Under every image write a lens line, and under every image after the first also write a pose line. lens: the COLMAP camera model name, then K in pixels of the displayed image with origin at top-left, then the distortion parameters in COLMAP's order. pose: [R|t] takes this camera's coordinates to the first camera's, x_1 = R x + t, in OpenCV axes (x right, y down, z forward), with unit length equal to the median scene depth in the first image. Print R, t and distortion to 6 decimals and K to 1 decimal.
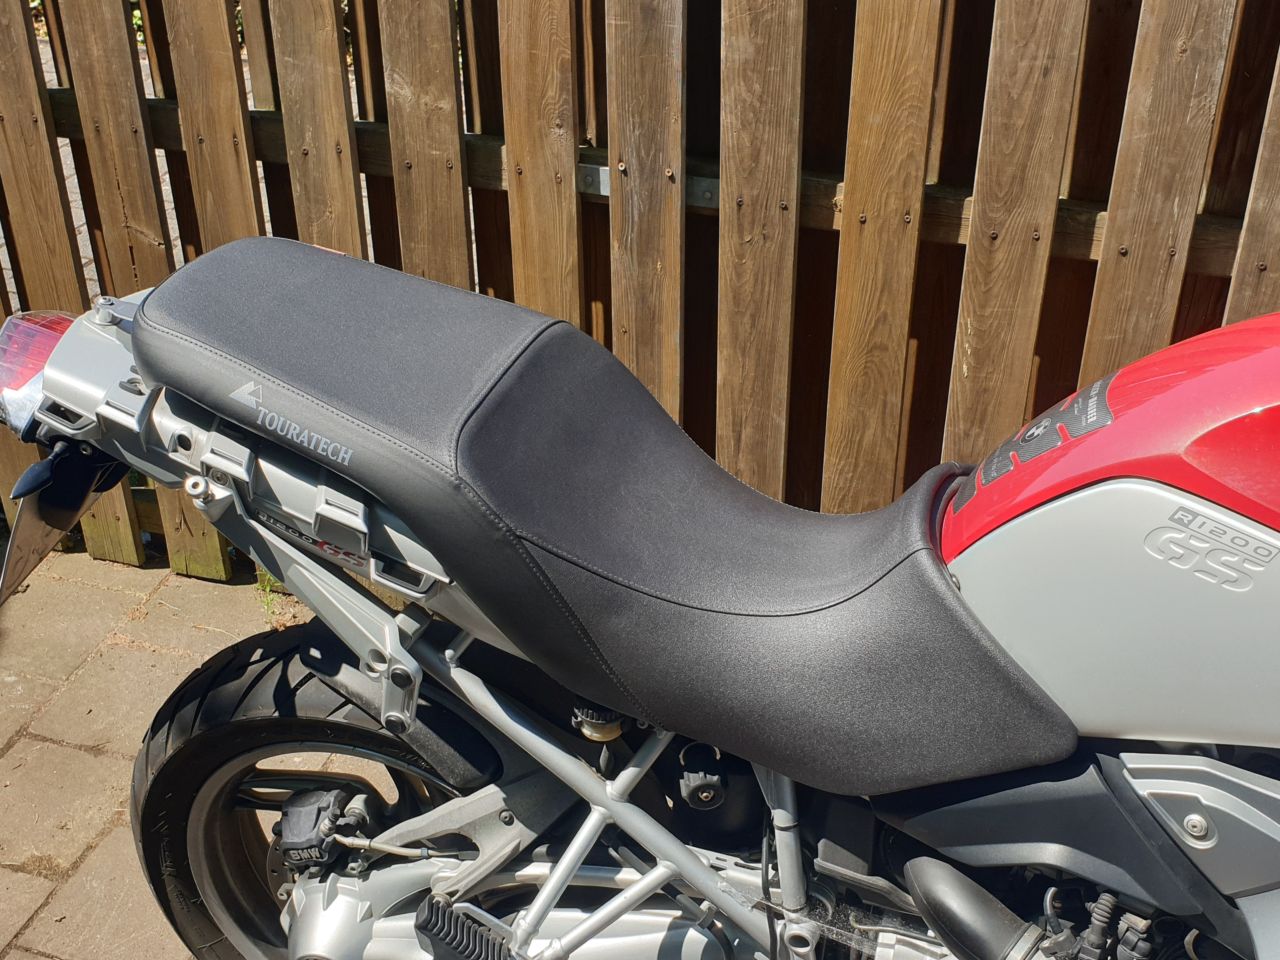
lens RADIAL K [[1622.4, 0, 638.2], [0, 1622.4, 527.9], [0, 0, 1]] dist [0.133464, -0.478630]
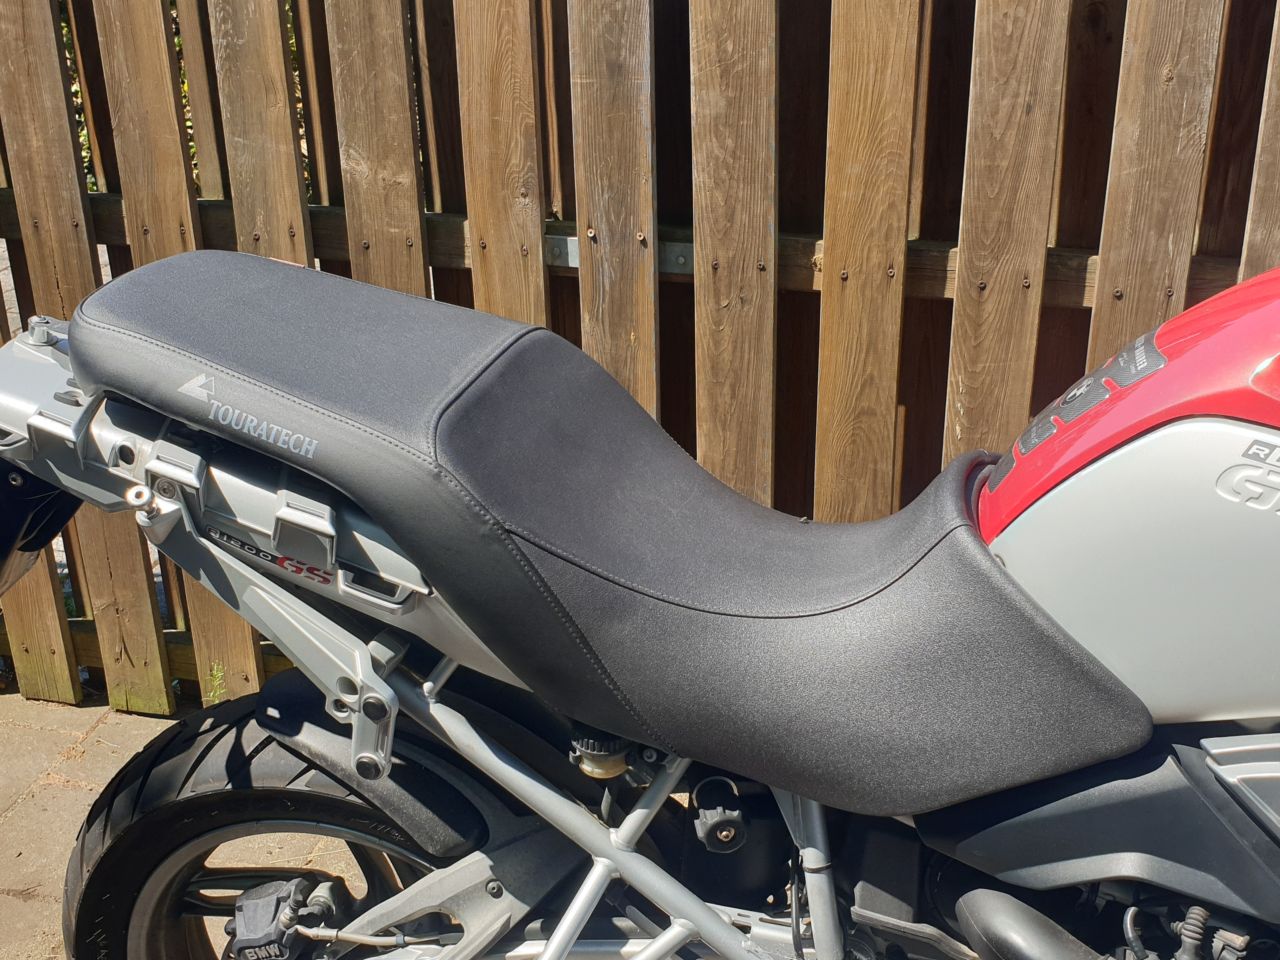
lens RADIAL K [[1622.9, 0, 651.8], [0, 1622.9, 519.5], [0, 0, 1]] dist [0.154041, -0.556336]
pose [[0.998624, -0.031577, 0.041865, -0.021695], [0.036928, 0.990304, -0.133920, 0.082594], [-0.037230, 0.135281, 0.990108, 0.079322]]
